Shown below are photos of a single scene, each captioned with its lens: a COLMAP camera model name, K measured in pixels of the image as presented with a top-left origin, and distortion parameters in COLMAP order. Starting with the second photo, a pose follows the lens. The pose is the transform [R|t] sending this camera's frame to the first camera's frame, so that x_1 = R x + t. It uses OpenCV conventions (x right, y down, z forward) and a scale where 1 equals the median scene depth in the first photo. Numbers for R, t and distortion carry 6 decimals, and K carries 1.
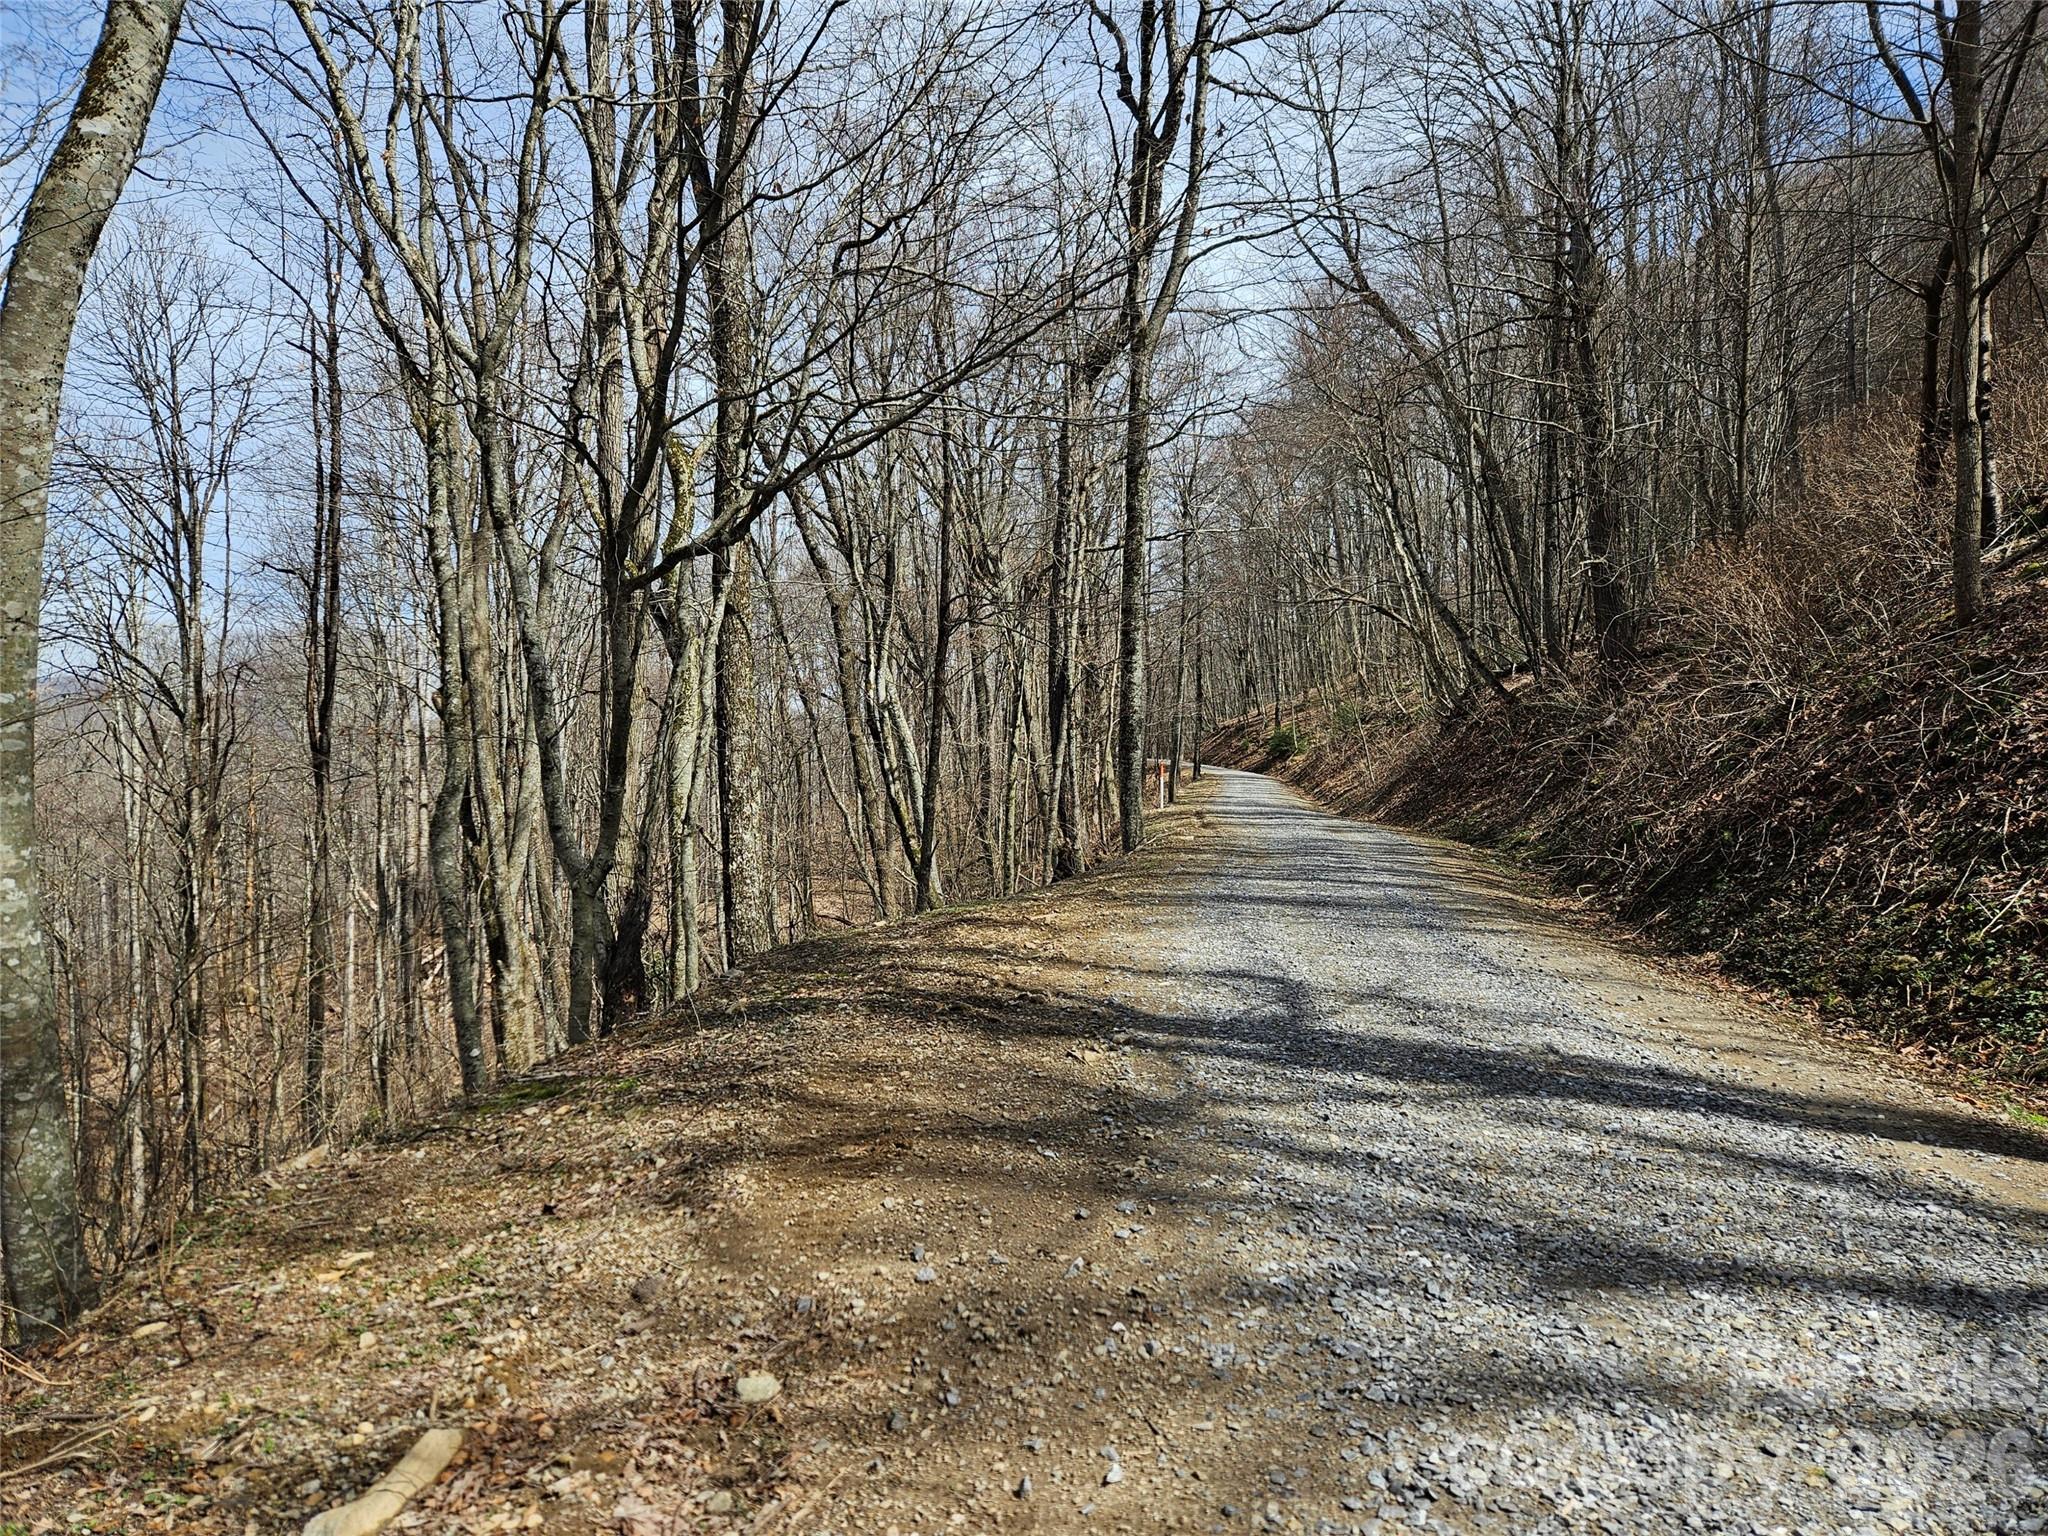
lens RADIAL K [[1392.1, 0, 1023.0], [0, 1392.1, 768.5], [0, 0, 1]] dist [0.073518, -0.056213]
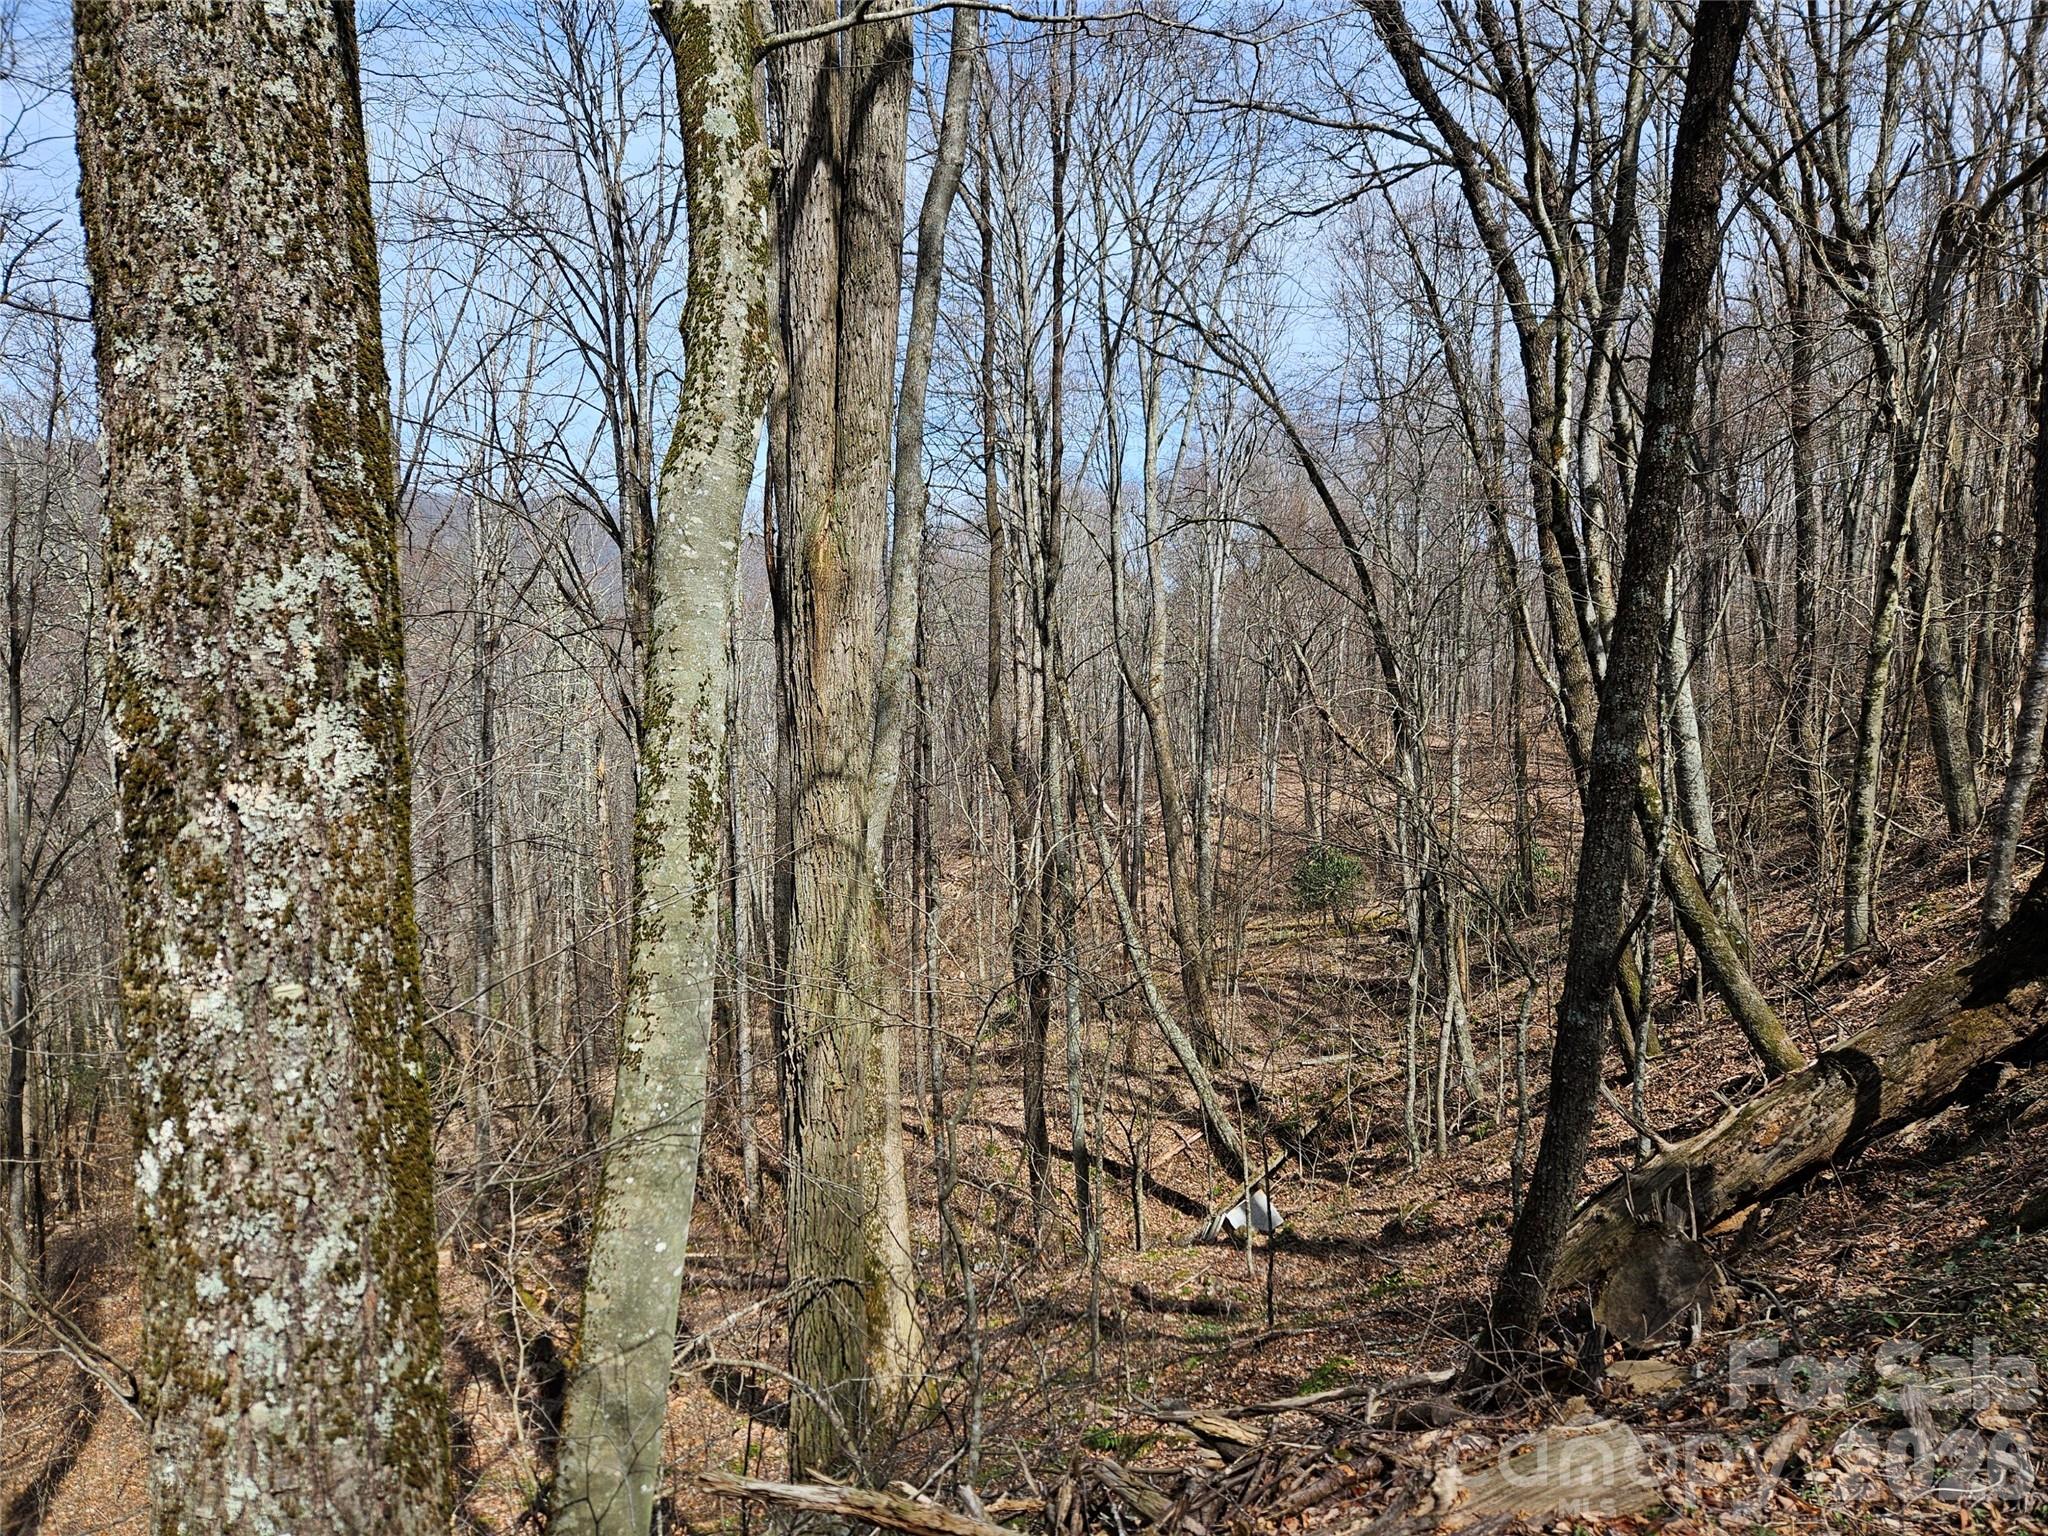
lens RADIAL K [[1392.1, 0, 1017.2], [0, 1392.1, 769.7], [0, 0, 1]] dist [0.073518, -0.056213]
pose [[0.865552, 0.056591, -0.497612, -0.017951], [-0.007456, 0.994941, 0.100180, 0.002822], [0.500764, -0.083001, 0.861595, 0.367164]]
